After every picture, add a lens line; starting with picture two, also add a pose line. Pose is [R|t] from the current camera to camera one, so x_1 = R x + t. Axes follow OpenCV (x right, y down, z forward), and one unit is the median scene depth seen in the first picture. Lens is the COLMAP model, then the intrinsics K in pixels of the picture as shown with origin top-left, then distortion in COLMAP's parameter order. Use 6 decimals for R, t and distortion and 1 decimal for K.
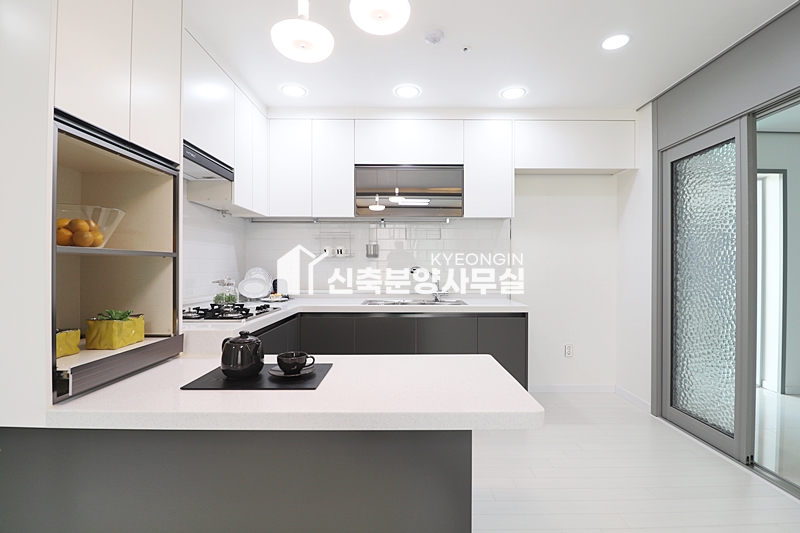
lens RADIAL K [[379.9, 0, 400.0], [0, 379.9, 266.5], [0, 0, 1]] dist [-0.002293, -0.000448]
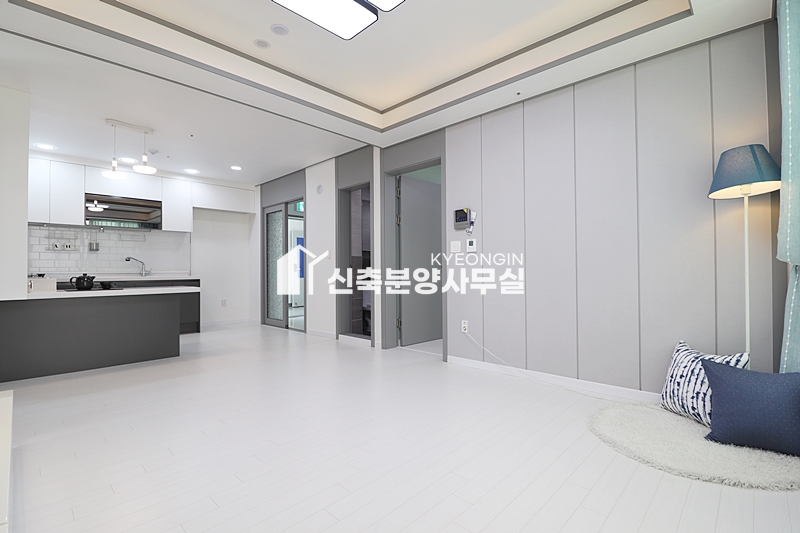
lens RADIAL K [[363.3, 0, 400.0], [0, 363.3, 266.5], [0, 0, 1]] dist [-0.000365, -0.000438]
pose [[0.687653, 0.000339, 0.726039, -0.311846], [0.011464, 0.999870, -0.011324, 0.076761], [-0.725949, 0.016110, 0.687560, -1.021283]]
